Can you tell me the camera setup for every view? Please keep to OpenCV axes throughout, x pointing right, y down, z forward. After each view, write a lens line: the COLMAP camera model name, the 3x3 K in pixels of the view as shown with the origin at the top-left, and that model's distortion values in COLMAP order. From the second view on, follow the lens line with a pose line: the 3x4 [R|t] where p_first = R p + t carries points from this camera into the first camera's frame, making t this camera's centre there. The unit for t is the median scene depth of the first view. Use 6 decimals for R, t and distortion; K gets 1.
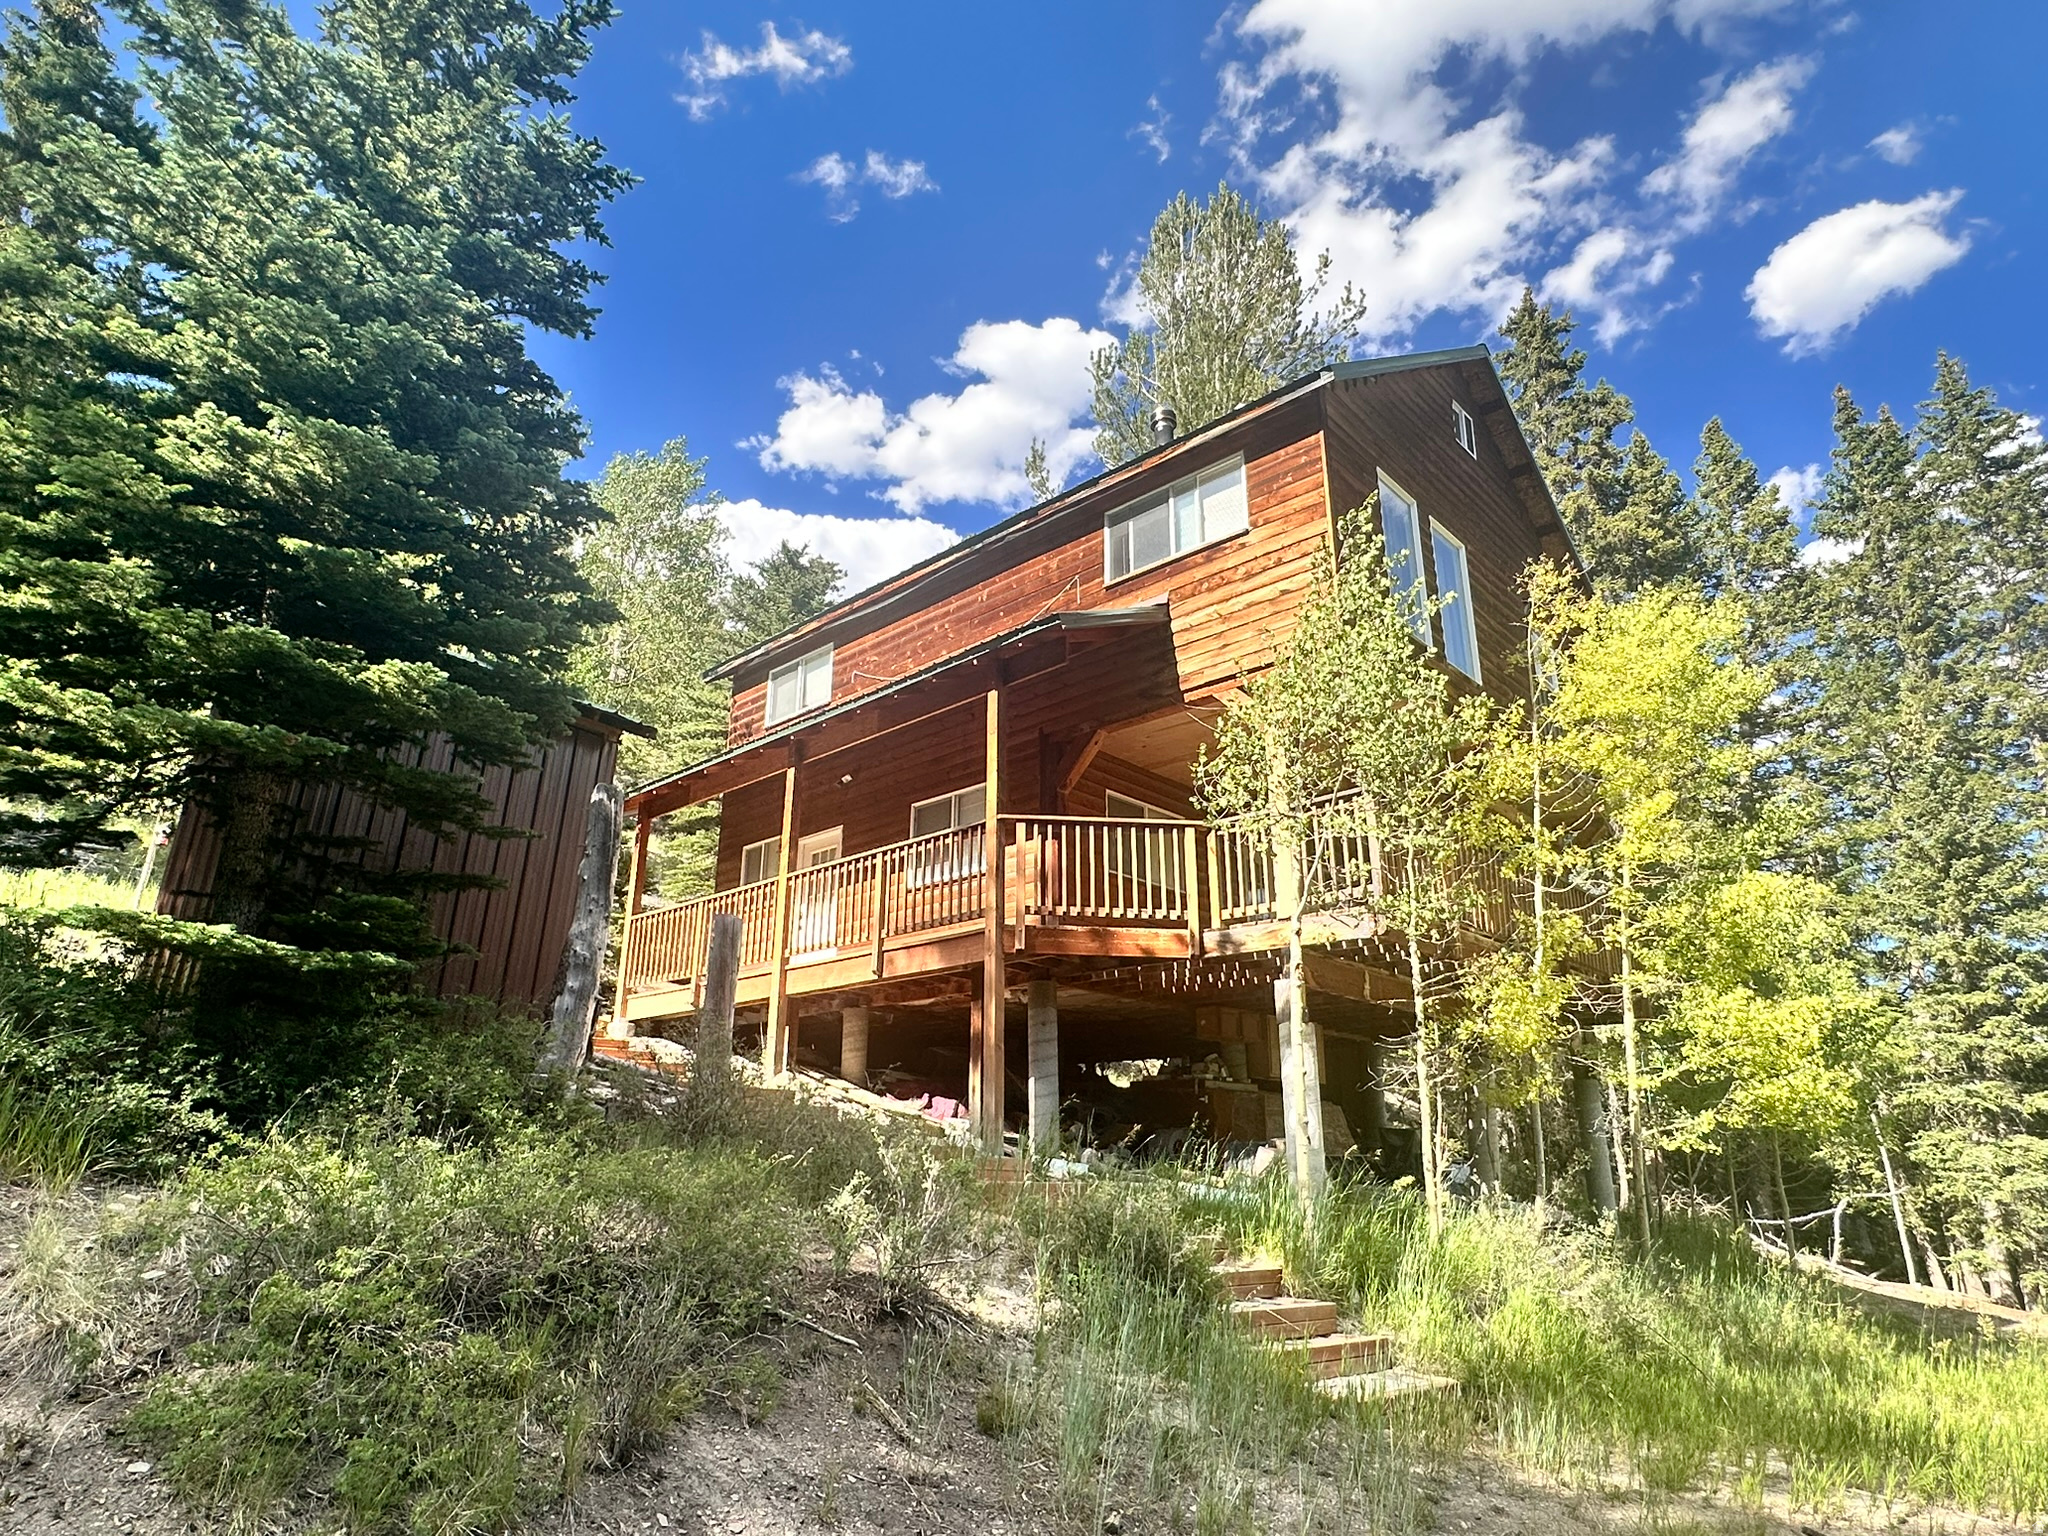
lens RADIAL K [[1206.6, 0, 1017.3], [0, 1206.6, 776.9], [0, 0, 1]] dist [0.004100, 0.001174]
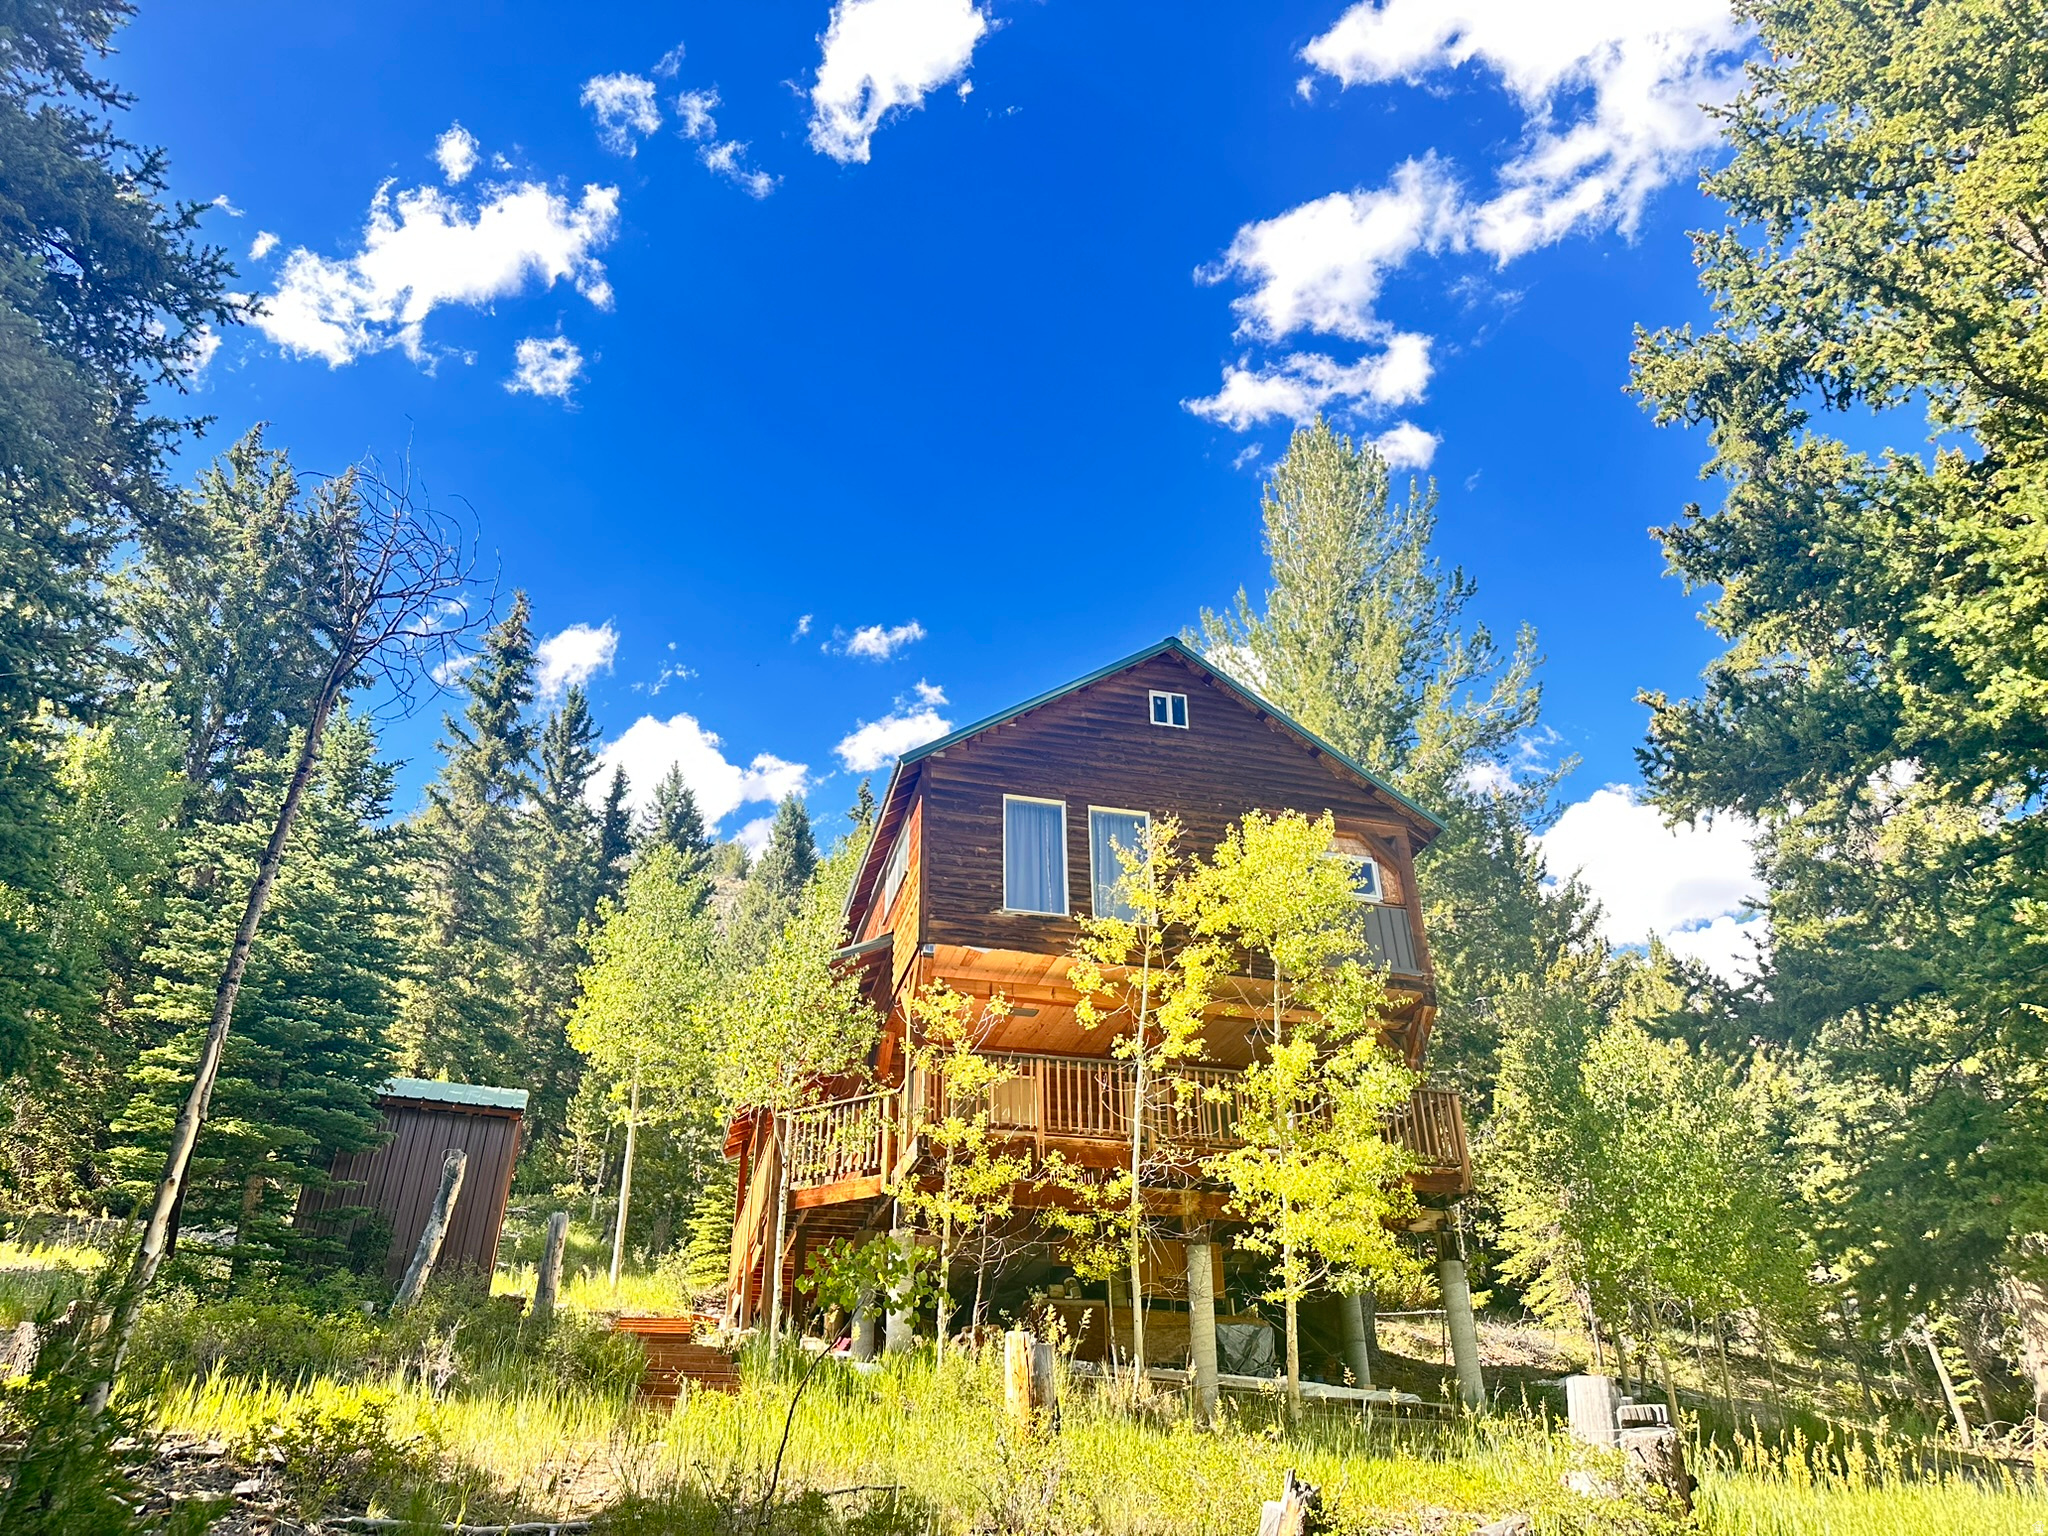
lens RADIAL K [[1455.3, 0, 1023.9], [0, 1455.3, 742.8], [0, 0, 1]] dist [0.055210, -0.064108]
pose [[0.828230, -0.306565, -0.469098, 0.967787], [0.192229, 0.941727, -0.276040, 0.123411], [0.526386, 0.138450, 0.838898, -0.305901]]
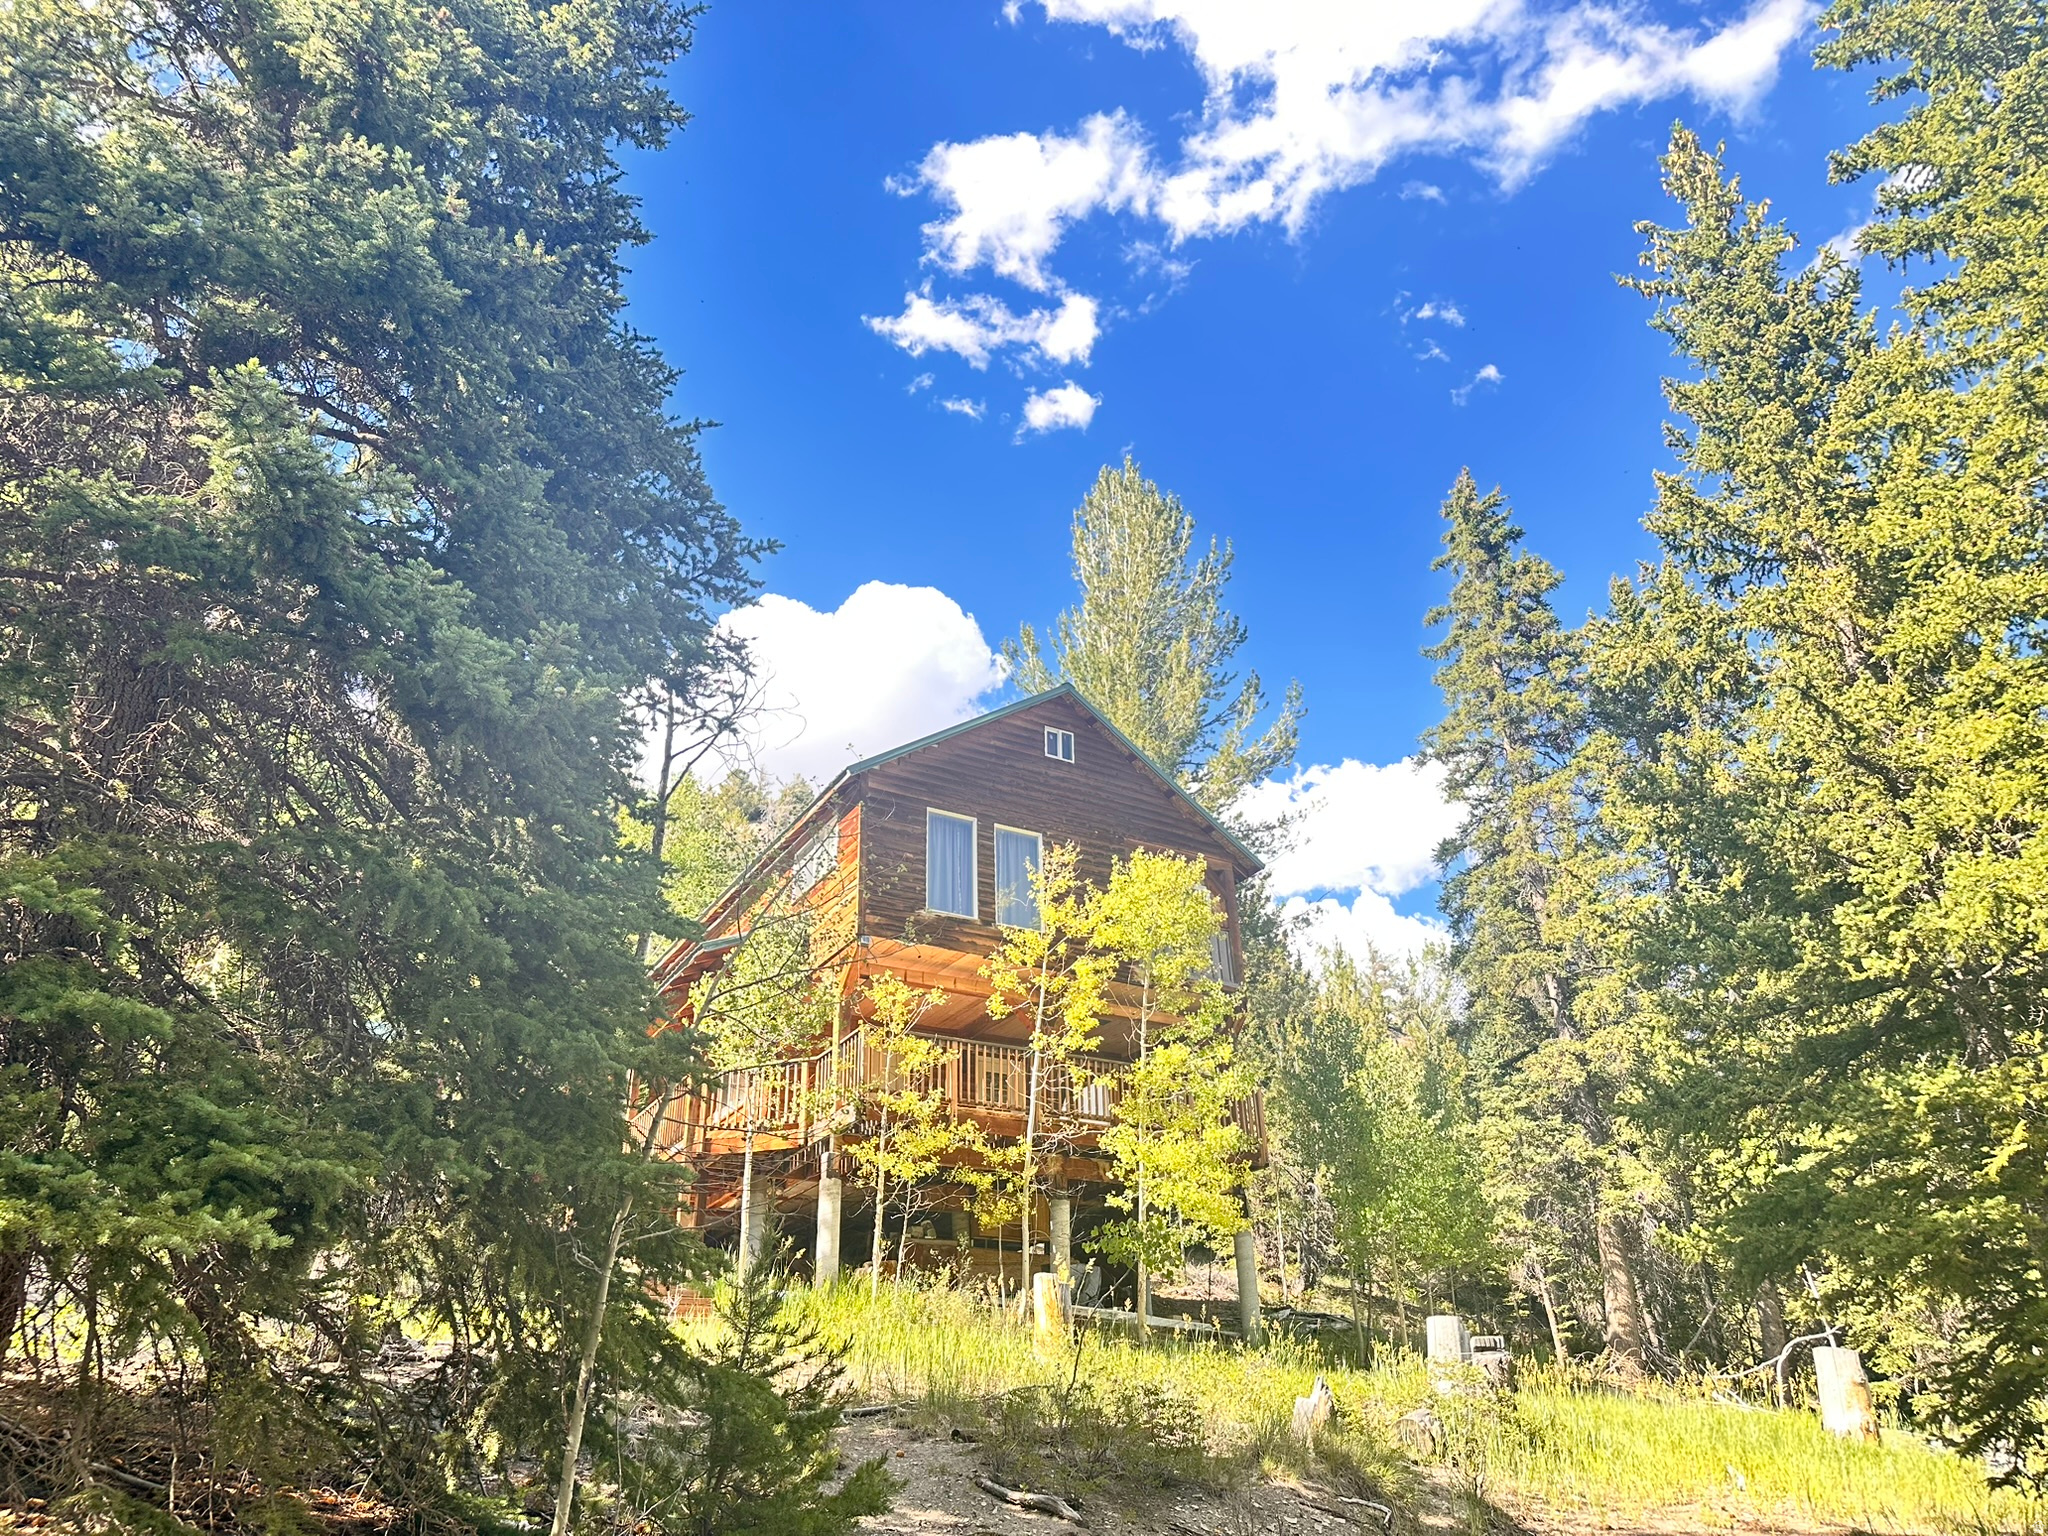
lens RADIAL K [[1472.1, 0, 1030.4], [0, 1472.1, 753.8], [0, 0, 1]] dist [0.071840, -0.081947]
pose [[0.951874, -0.174456, -0.251993, 0.805895], [0.131174, 0.974976, -0.179487, 0.027435], [0.277000, 0.137795, 0.950938, -0.669337]]
